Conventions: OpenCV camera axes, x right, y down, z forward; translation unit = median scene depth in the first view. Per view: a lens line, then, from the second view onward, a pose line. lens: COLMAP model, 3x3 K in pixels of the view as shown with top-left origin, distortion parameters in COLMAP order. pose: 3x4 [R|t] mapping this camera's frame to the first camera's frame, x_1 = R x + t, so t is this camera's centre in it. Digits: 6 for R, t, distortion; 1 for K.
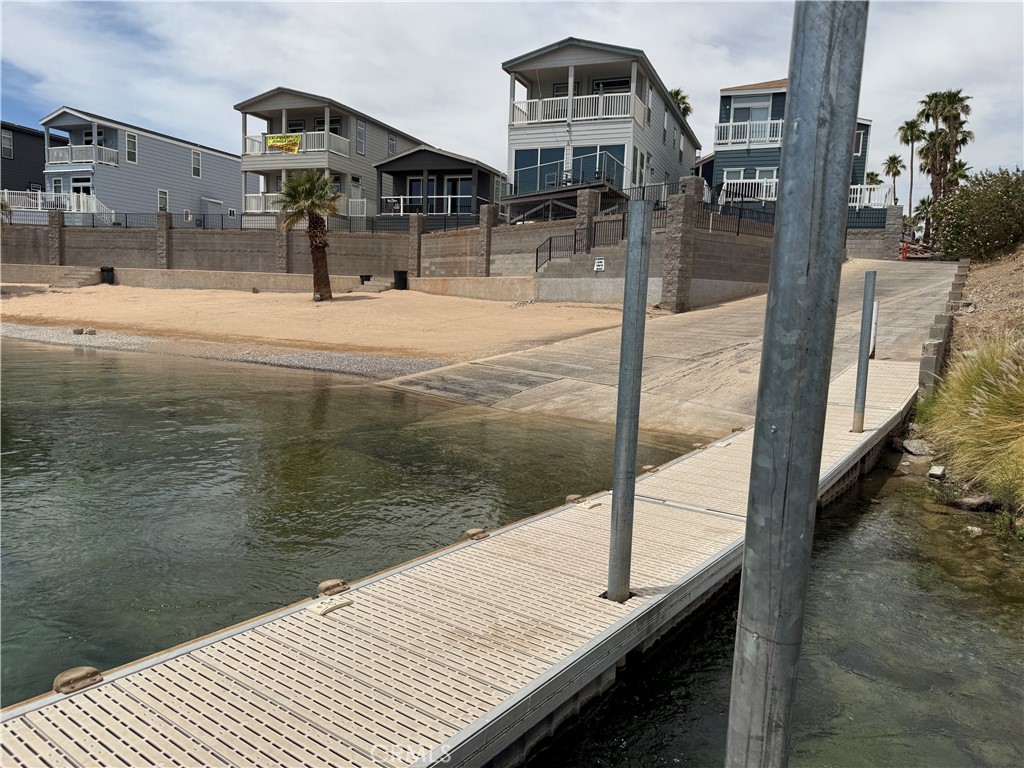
lens RADIAL K [[753.6, 0, 511.0], [0, 753.6, 391.2], [0, 0, 1]] dist [0.055315, -0.067868]
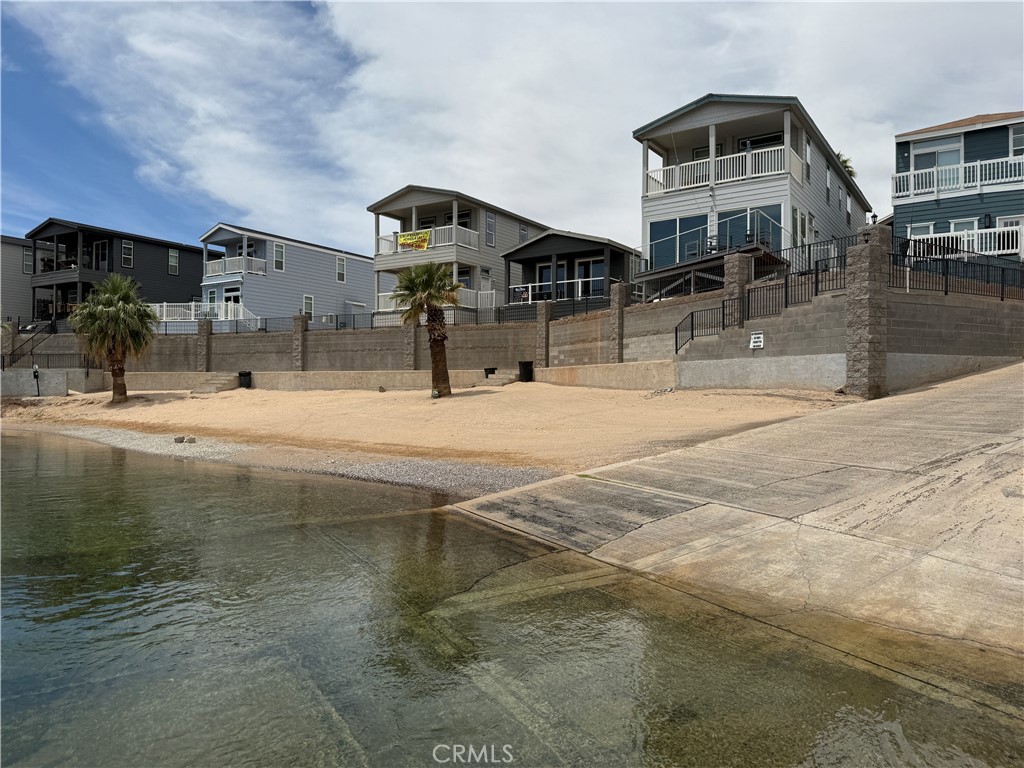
lens RADIAL K [[753.6, 0, 506.4], [0, 753.6, 390.0], [0, 0, 1]] dist [0.055315, -0.067868]
pose [[0.978544, -0.034211, -0.203178, 0.014514], [0.009064, 0.992311, -0.123433, -0.014929], [0.205839, 0.118943, 0.971330, 0.127631]]
